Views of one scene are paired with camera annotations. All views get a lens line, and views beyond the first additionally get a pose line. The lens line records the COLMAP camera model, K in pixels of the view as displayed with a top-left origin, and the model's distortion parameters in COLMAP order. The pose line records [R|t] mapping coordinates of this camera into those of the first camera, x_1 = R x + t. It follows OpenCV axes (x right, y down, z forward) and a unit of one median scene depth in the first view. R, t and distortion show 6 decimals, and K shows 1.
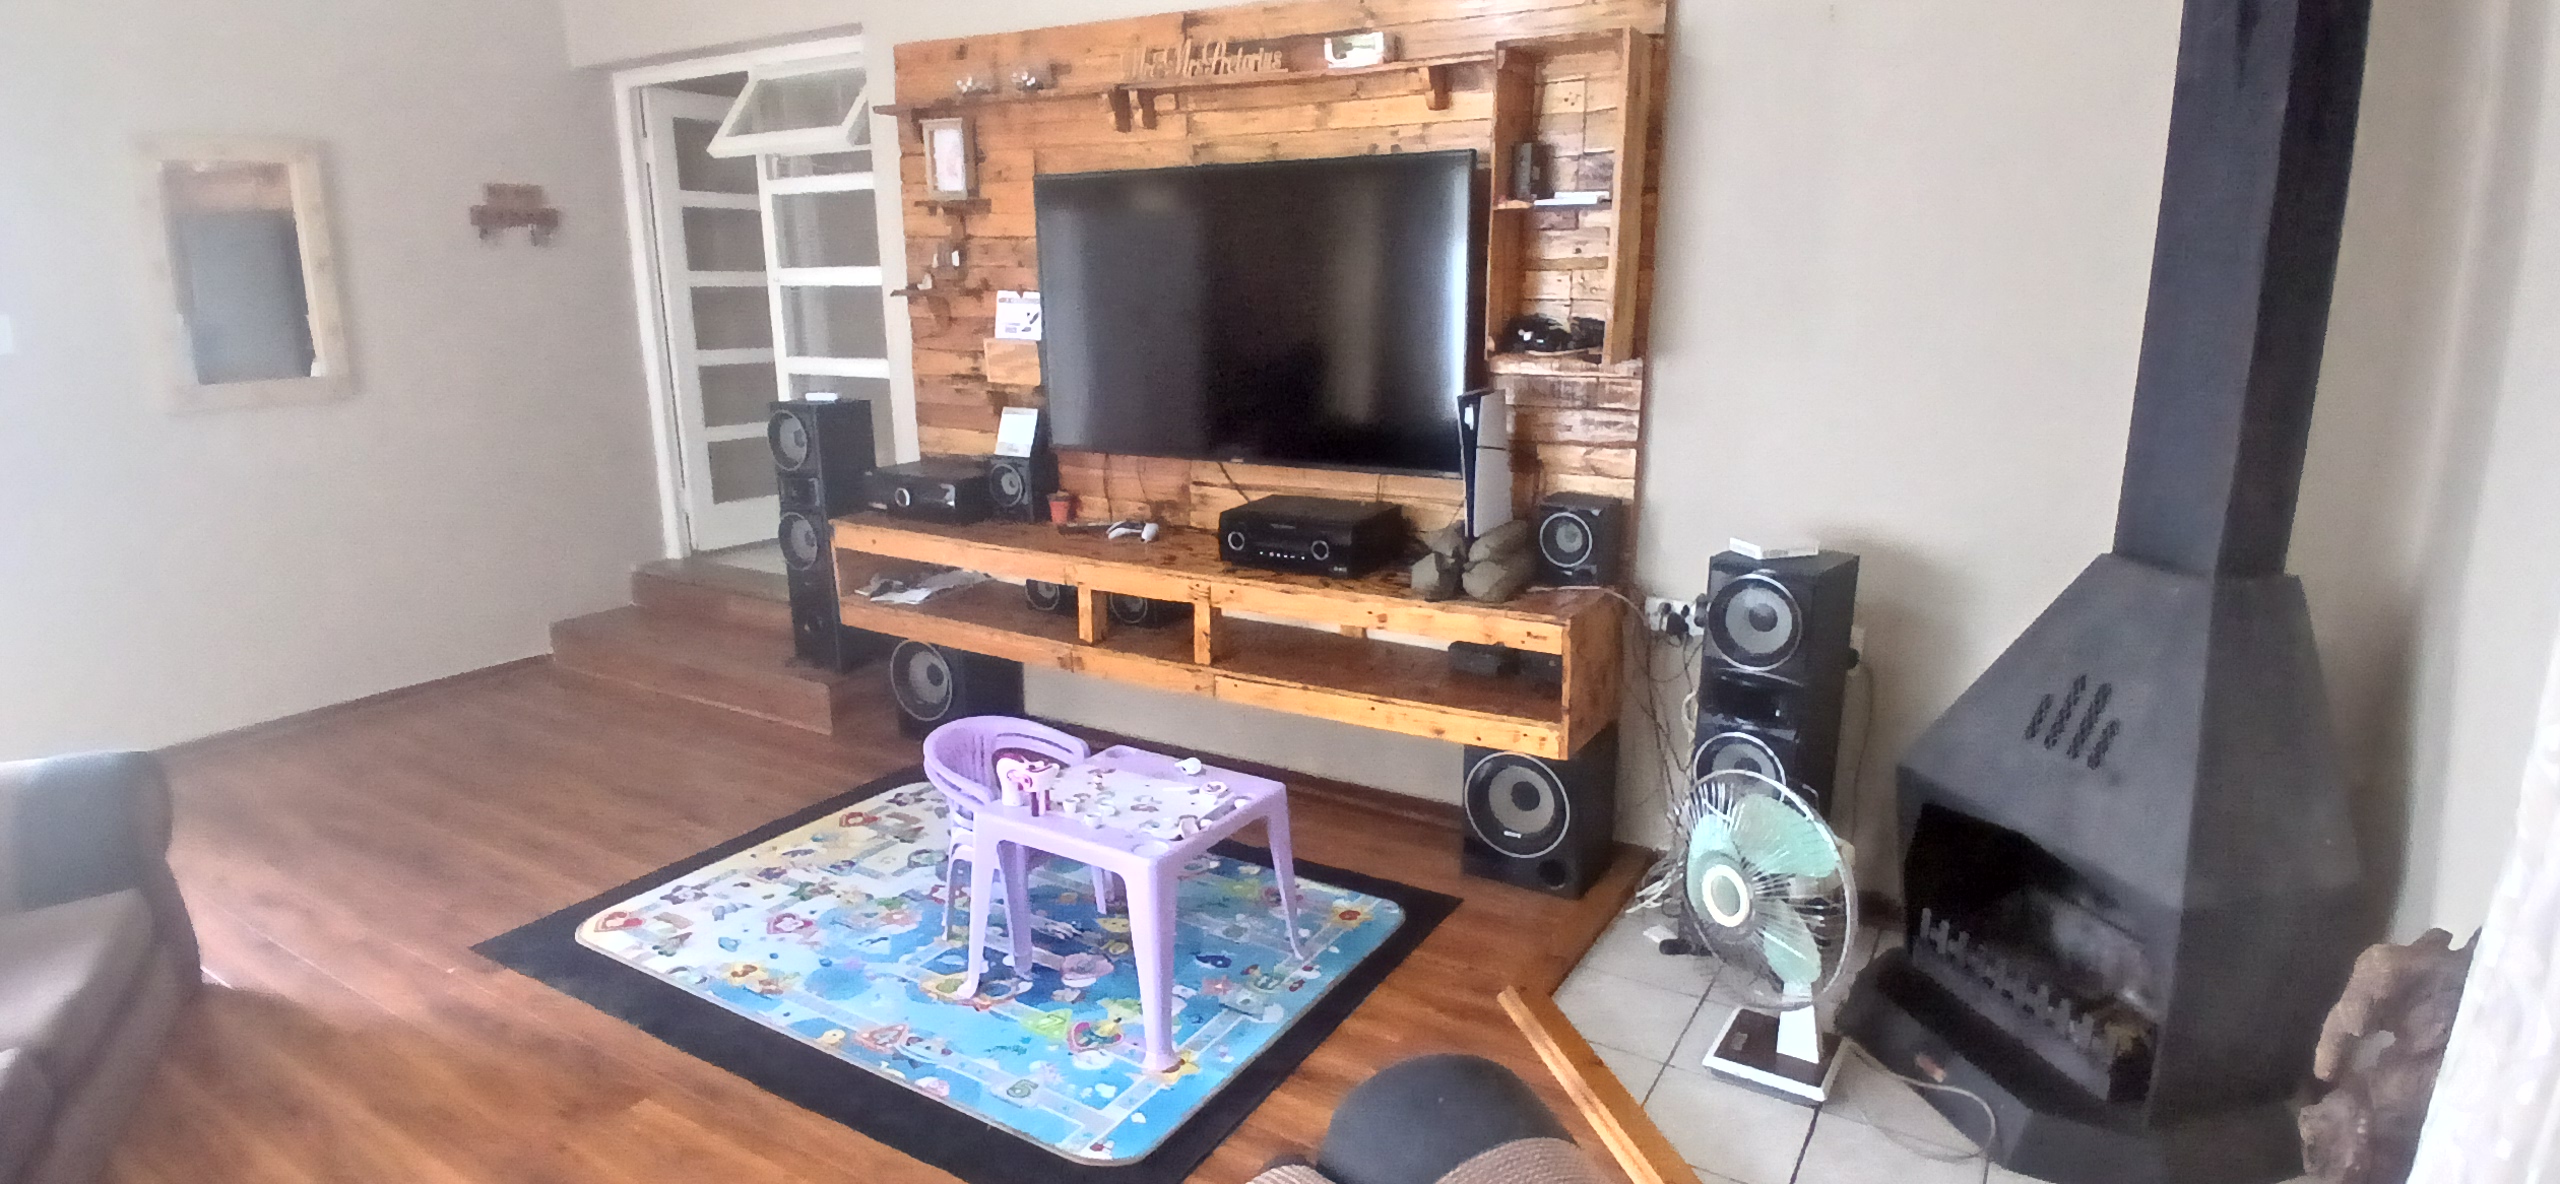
lens RADIAL K [[1280.3, 0, 1283.0], [0, 1280.3, 617.0], [0, 0, 1]] dist [0.003527, -0.048346]
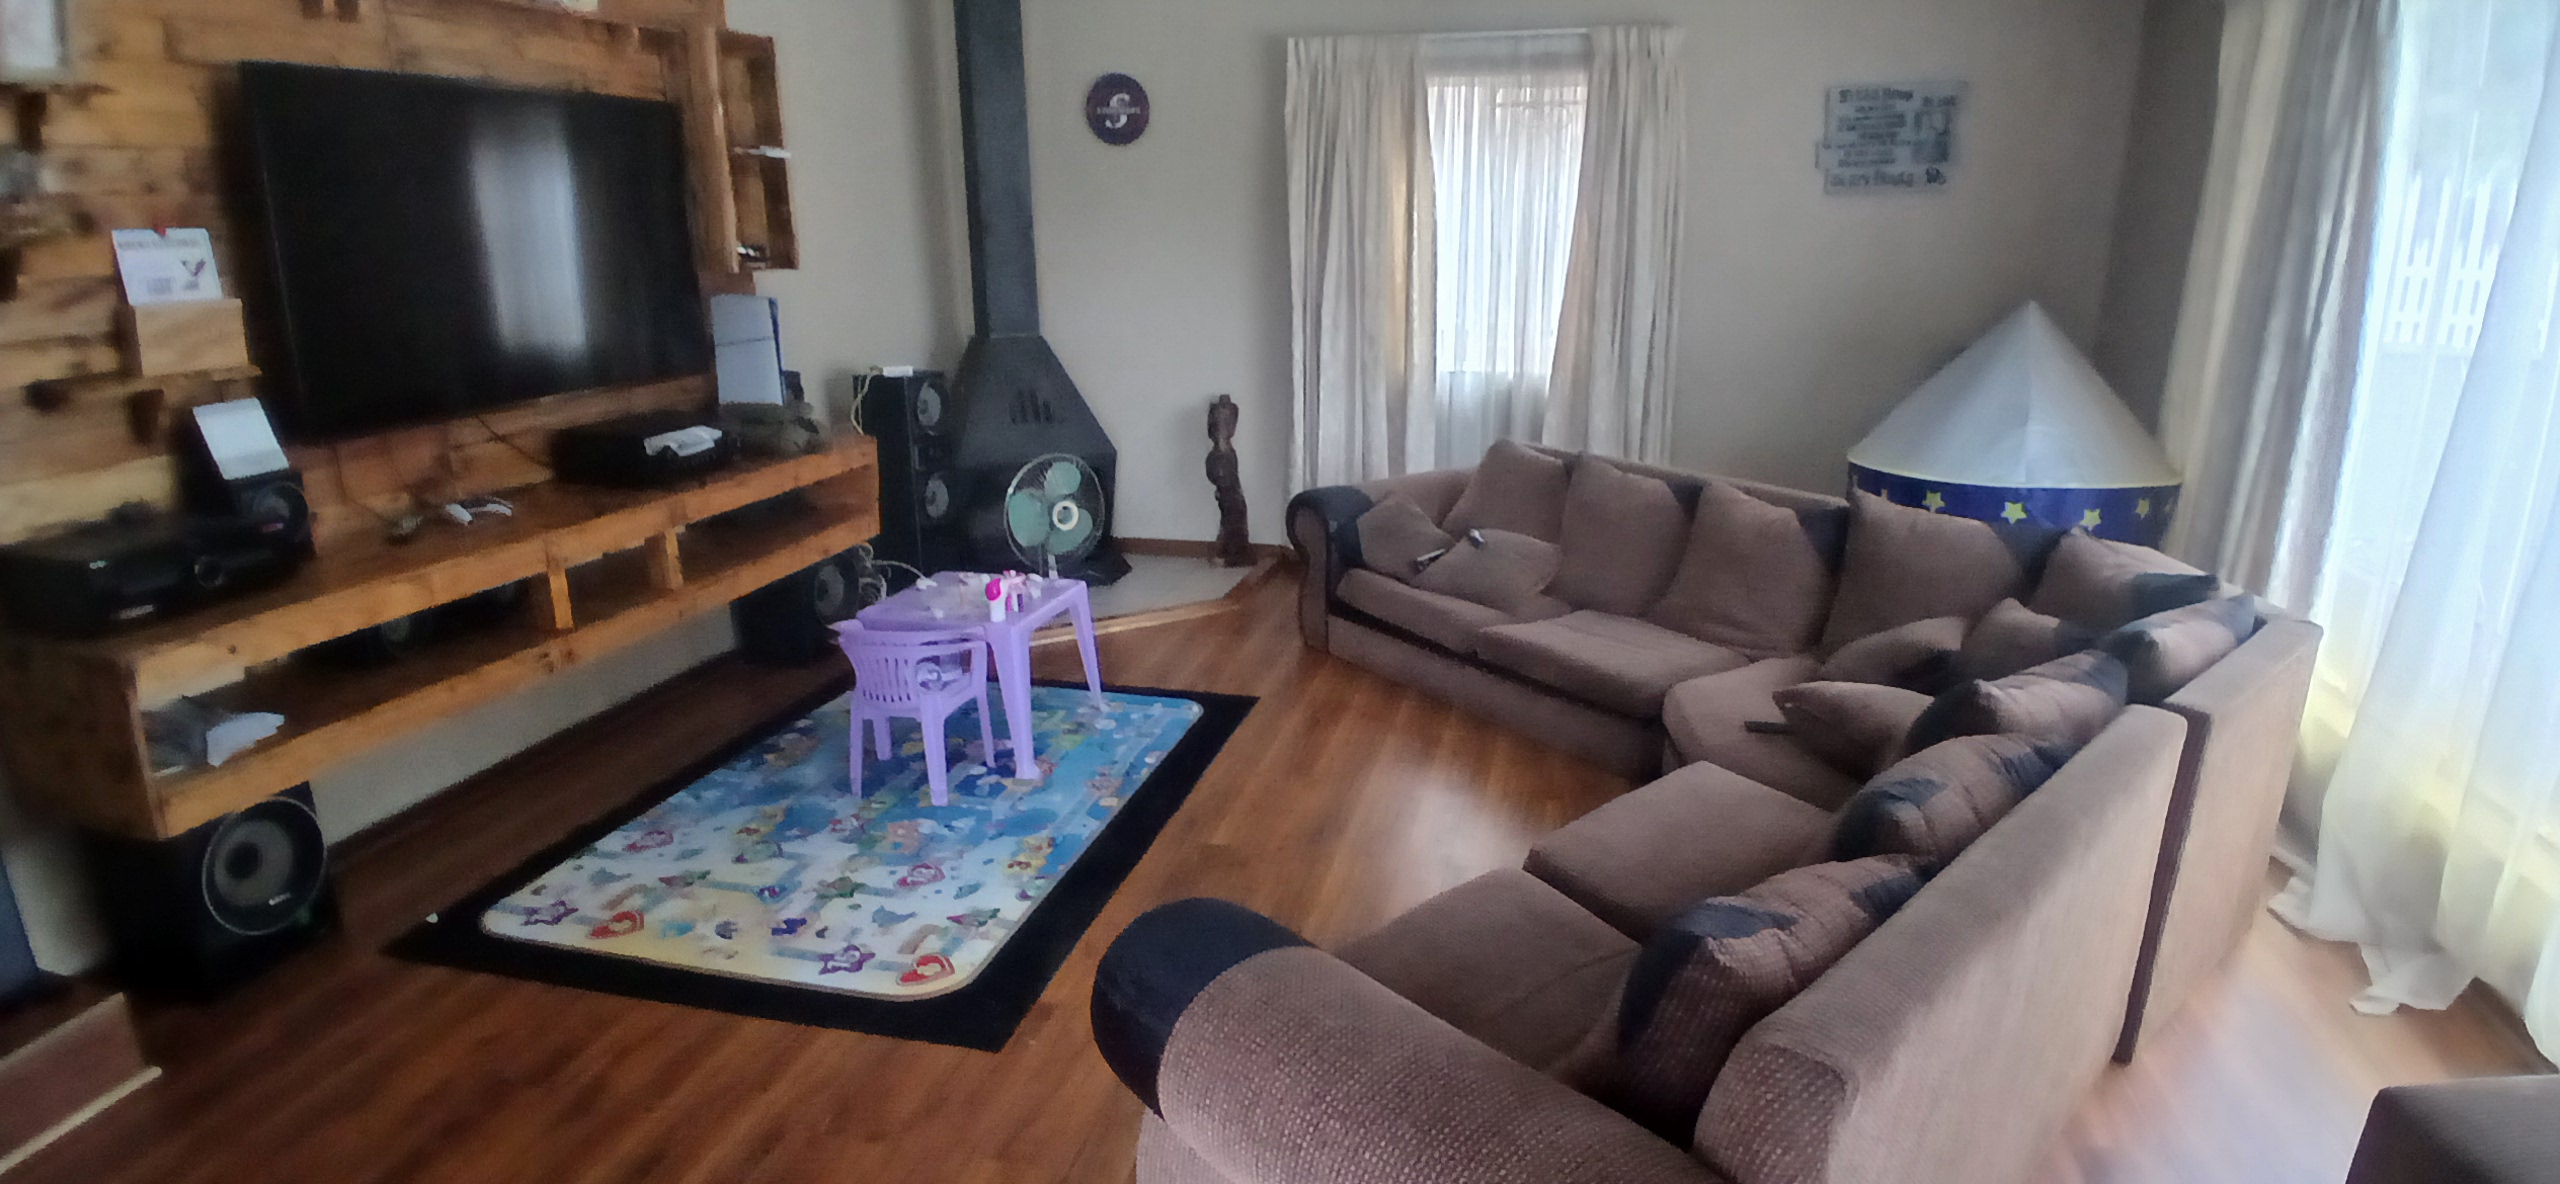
lens RADIAL K [[1313.6, 0, 1280.0], [0, 1313.6, 592.0], [0, 0, 1]] dist [0.000871, -0.051568]
pose [[-0.286218, -0.258476, 0.922643, -1.195458], [0.243722, 0.911616, 0.330993, -0.193945], [-0.926649, 0.319604, -0.197924, 0.796868]]
